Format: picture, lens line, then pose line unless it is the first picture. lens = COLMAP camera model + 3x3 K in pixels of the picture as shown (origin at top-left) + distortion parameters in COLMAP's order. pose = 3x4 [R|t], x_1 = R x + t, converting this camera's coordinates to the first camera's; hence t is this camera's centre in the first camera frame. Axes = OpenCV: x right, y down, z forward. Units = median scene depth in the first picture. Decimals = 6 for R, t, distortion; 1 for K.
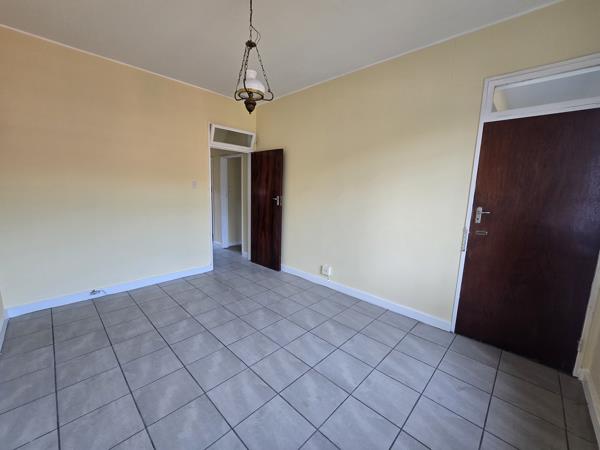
lens RADIAL K [[245.6, 0, 299.7], [0, 245.6, 225.3], [0, 0, 1]] dist [-0.001991, -0.000331]
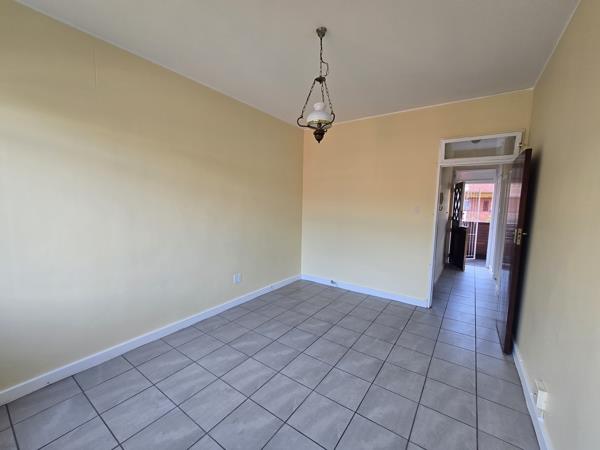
lens RADIAL K [[245.6, 0, 300.4], [0, 245.6, 225.5], [0, 0, 1]] dist [-0.001991, -0.000331]
pose [[0.159750, 0.067978, -0.984814, 0.639908], [-0.162118, 0.985888, 0.041755, -0.103028], [0.973754, 0.152986, 0.168516, 0.604243]]
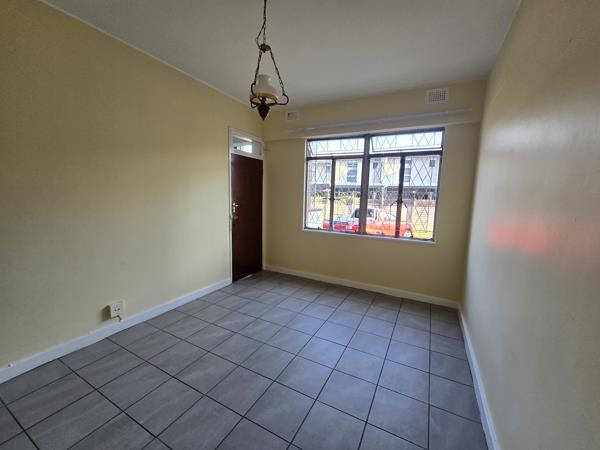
lens RADIAL K [[245.6, 0, 300.3], [0, 245.6, 225.4], [0, 0, 1]] dist [-0.001991, -0.000331]
pose [[-0.277512, -0.151202, 0.948749, -0.898571], [0.109743, 0.976084, 0.187659, -0.165111], [-0.954434, 0.156197, -0.254282, 0.883109]]
